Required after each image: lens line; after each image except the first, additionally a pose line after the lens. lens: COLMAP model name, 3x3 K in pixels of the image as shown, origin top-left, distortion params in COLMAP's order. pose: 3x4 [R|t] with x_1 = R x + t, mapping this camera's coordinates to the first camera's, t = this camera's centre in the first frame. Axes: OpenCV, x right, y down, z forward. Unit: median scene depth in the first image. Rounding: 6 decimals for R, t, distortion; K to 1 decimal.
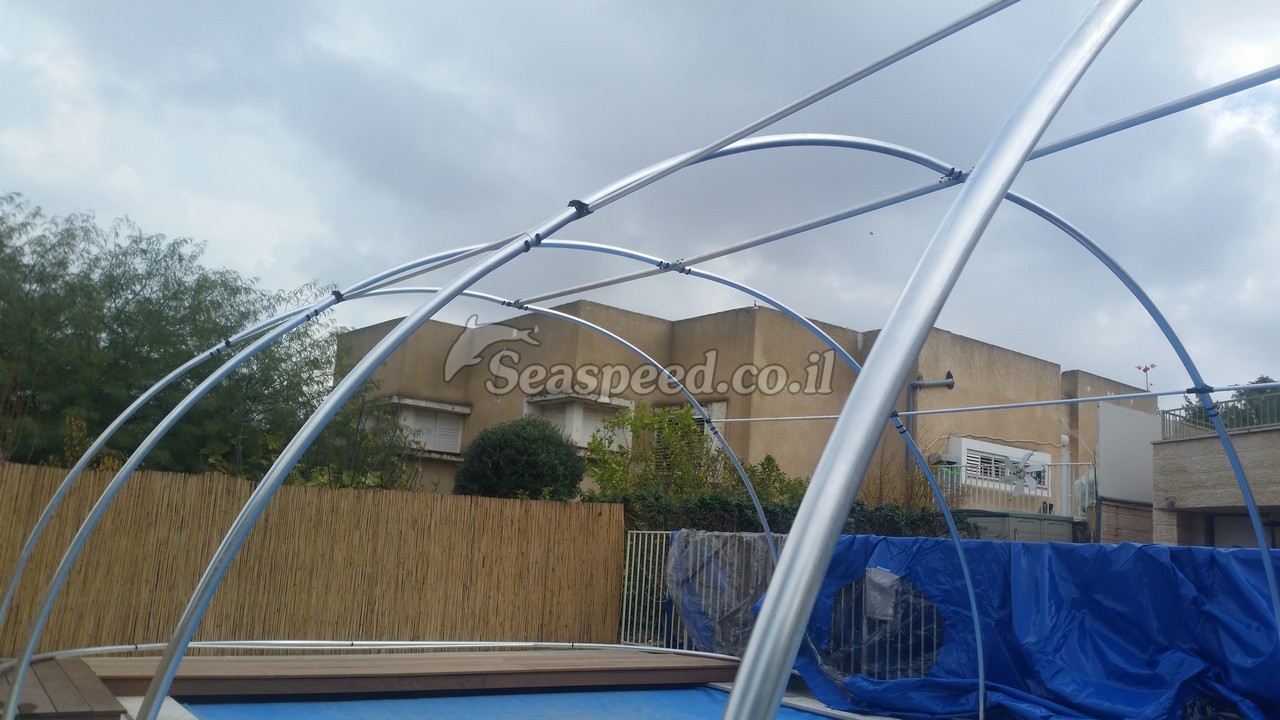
lens RADIAL K [[1029.5, 0, 657.8], [0, 1029.5, 371.8], [0, 0, 1]] dist [0.137055, -0.275838]
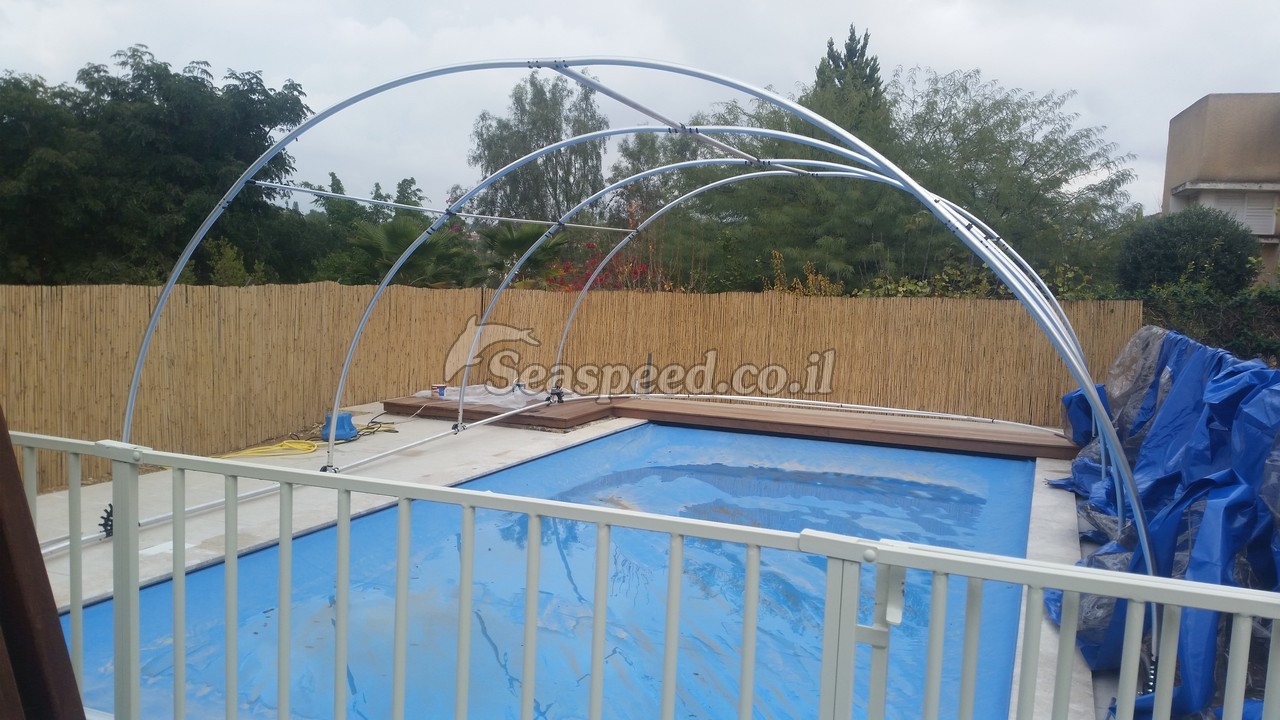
lens RADIAL K [[1016.3, 0, 657.4], [0, 1016.3, 399.9], [0, 0, 1]] dist [0.153981, -0.307033]
pose [[0.574102, 0.064773, -0.816218, 0.595095], [0.133210, 0.976195, 0.171165, -0.021246], [0.807875, -0.206995, 0.551807, 0.002663]]
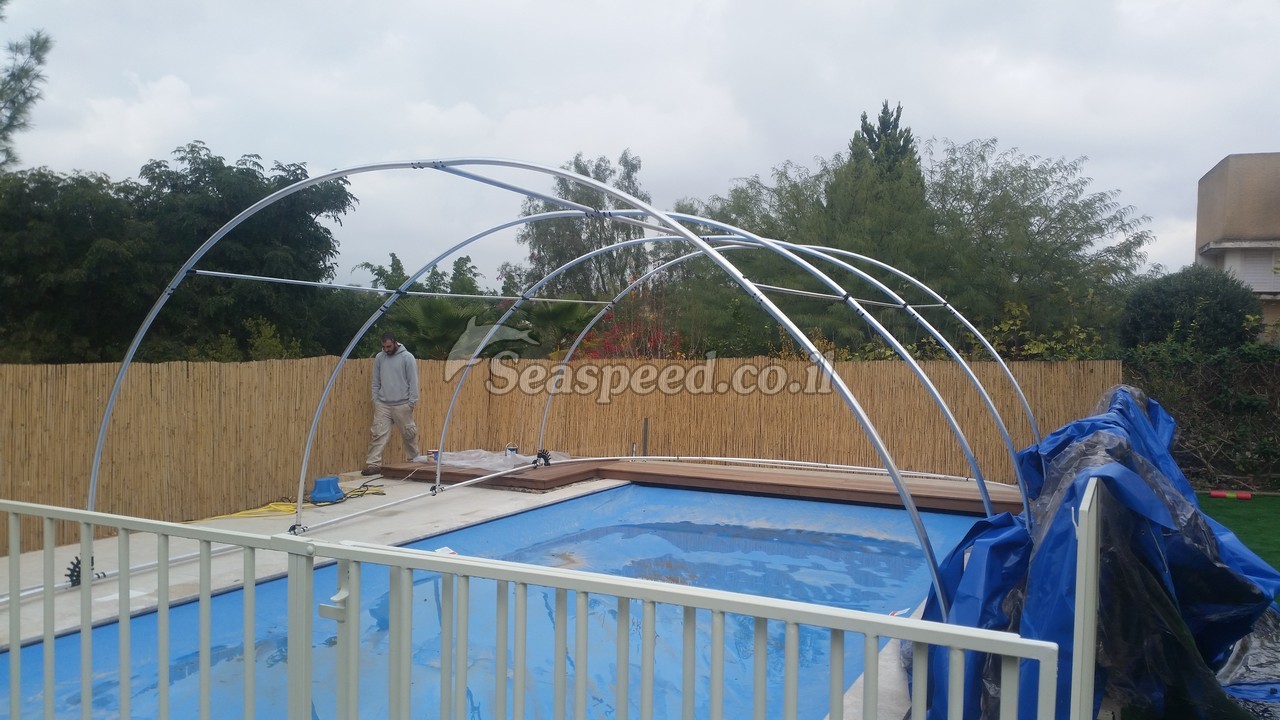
lens RADIAL K [[1015.5, 0, 656.8], [0, 1015.5, 391.5], [0, 0, 1]] dist [0.154461, -0.308056]
pose [[0.516498, -0.005171, -0.856273, 0.685877], [0.155020, 0.984023, 0.087565, -0.008982], [0.842139, -0.177966, 0.509048, 0.053921]]
